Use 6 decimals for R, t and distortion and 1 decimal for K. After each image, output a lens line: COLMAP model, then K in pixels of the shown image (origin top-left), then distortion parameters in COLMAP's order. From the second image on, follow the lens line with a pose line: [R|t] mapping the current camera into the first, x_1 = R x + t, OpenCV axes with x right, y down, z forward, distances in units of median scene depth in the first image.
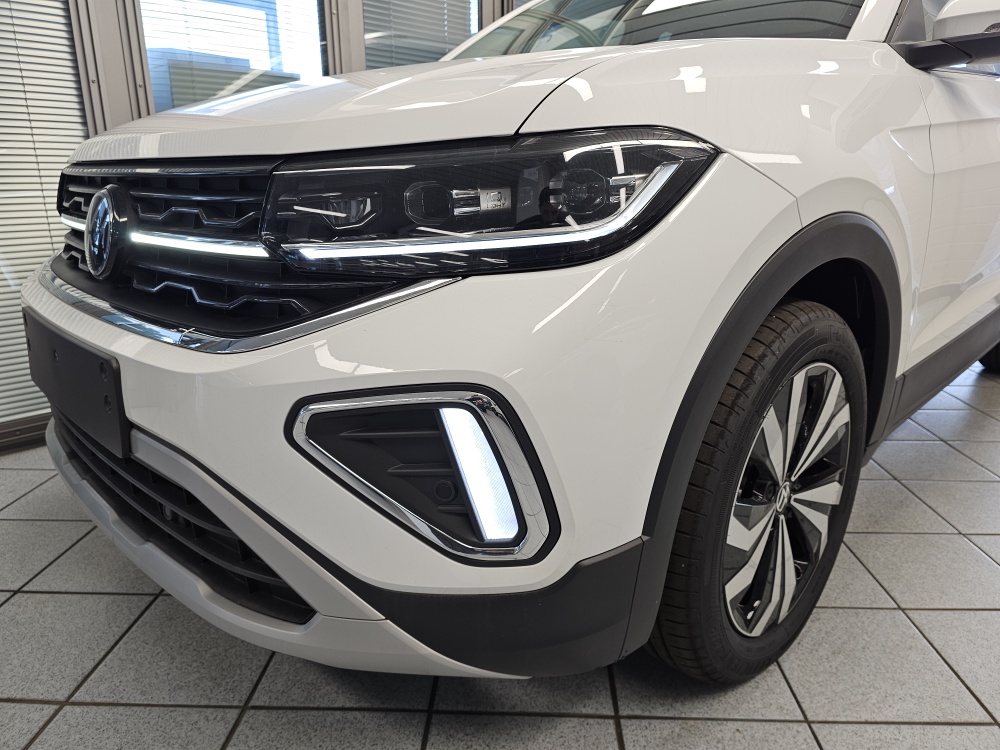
lens RADIAL K [[687.5, 0, 500.0], [0, 687.5, 375.0], [0, 0, 1]] dist [0.022972, -0.004064]
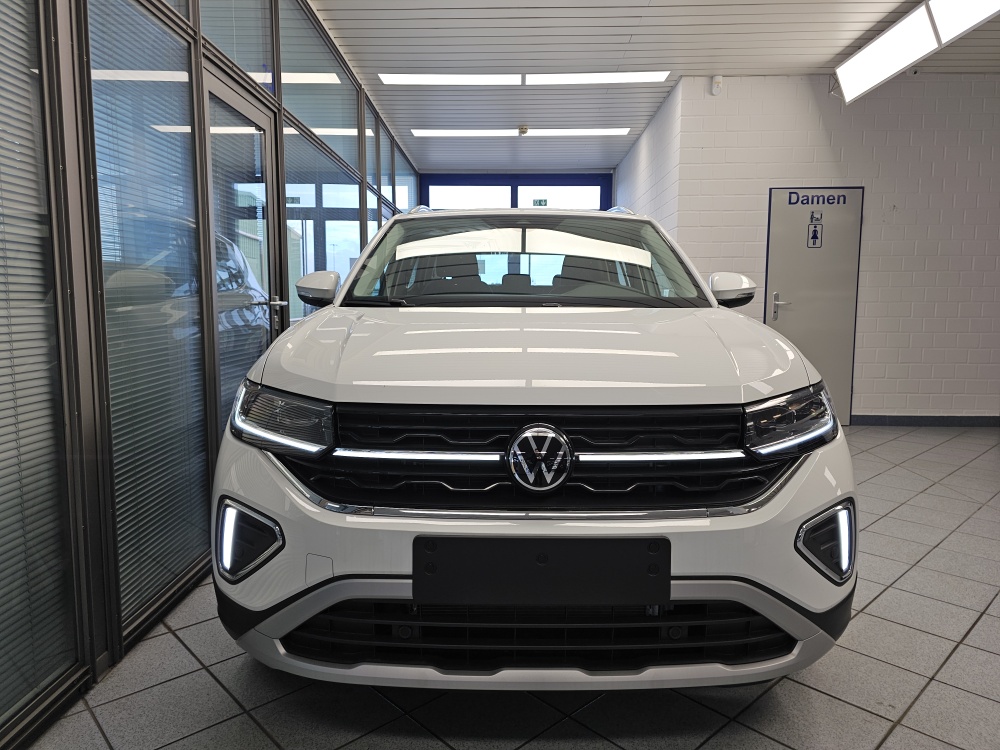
lens RADIAL K [[687.5, 0, 500.0], [0, 687.5, 375.0], [0, 0, 1]] dist [0.022972, -0.004064]
pose [[0.713620, -0.087669, 0.695026, -2.082112], [0.211015, 0.972959, -0.093933, -0.347342], [-0.667997, 0.213693, 0.712822, 0.053847]]
